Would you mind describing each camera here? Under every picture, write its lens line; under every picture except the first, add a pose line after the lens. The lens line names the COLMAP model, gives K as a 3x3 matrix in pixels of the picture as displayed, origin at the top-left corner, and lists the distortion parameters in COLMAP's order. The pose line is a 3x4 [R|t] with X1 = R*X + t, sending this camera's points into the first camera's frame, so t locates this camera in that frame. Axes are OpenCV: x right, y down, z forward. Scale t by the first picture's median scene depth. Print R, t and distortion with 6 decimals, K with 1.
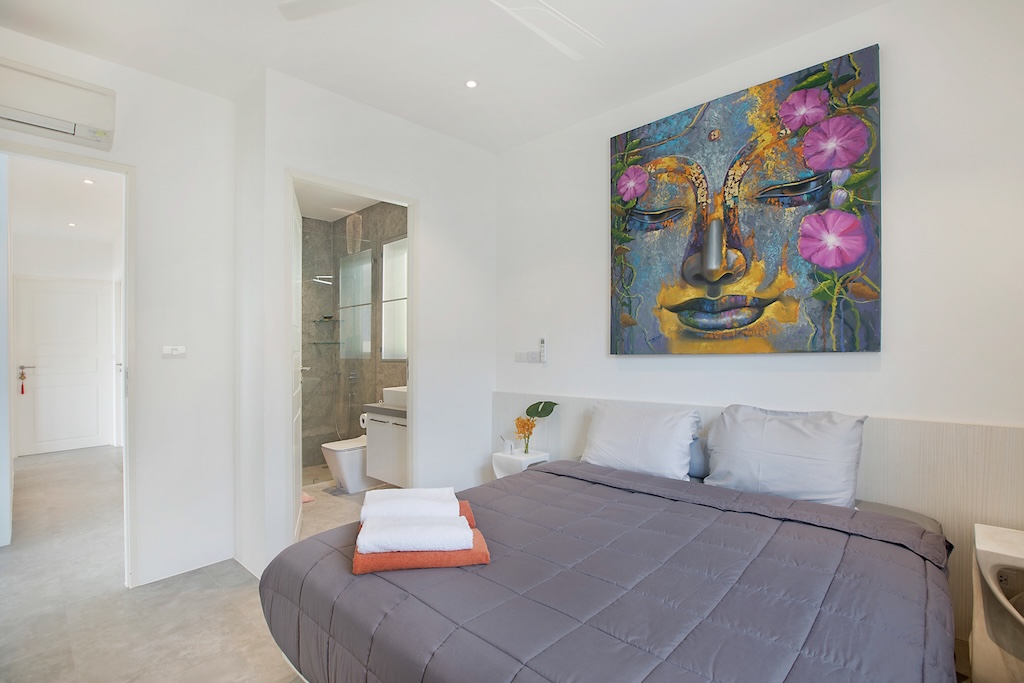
lens RADIAL K [[466.7, 0, 507.7], [0, 466.7, 336.1], [0, 0, 1]] dist [-0.004753, -0.000546]
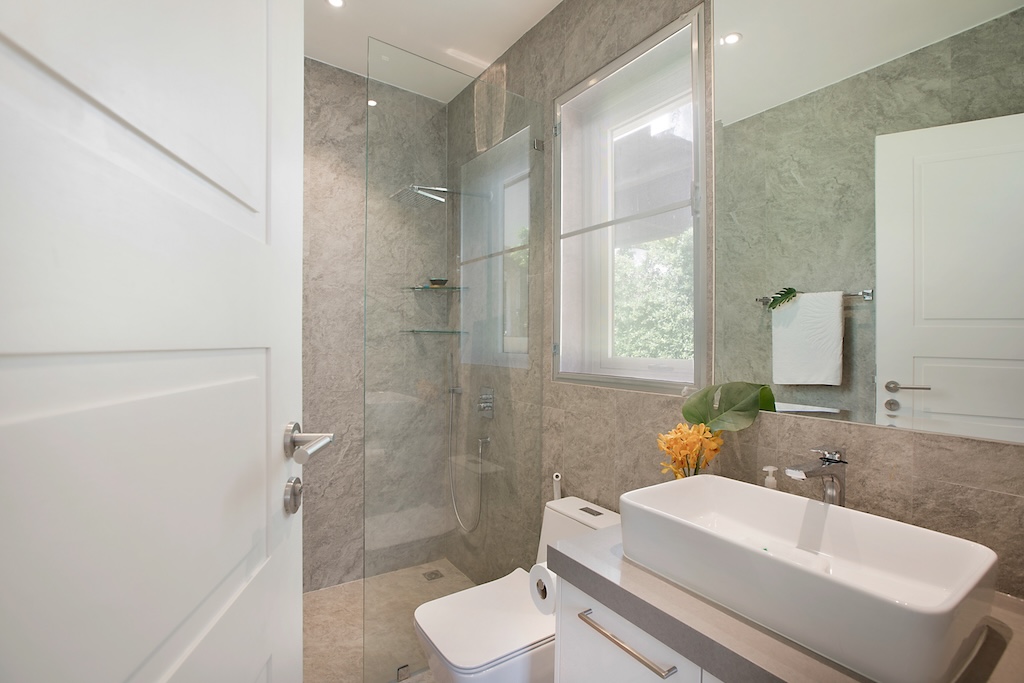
lens RADIAL K [[466.7, 0, 514.3], [0, 466.7, 339.9], [0, 0, 1]] dist [-0.004753, -0.000546]
pose [[0.977643, 0.016282, -0.209639, -0.201341], [-0.009666, 0.999424, 0.032544, 0.006179], [0.210048, -0.029790, 0.977237, 0.530868]]
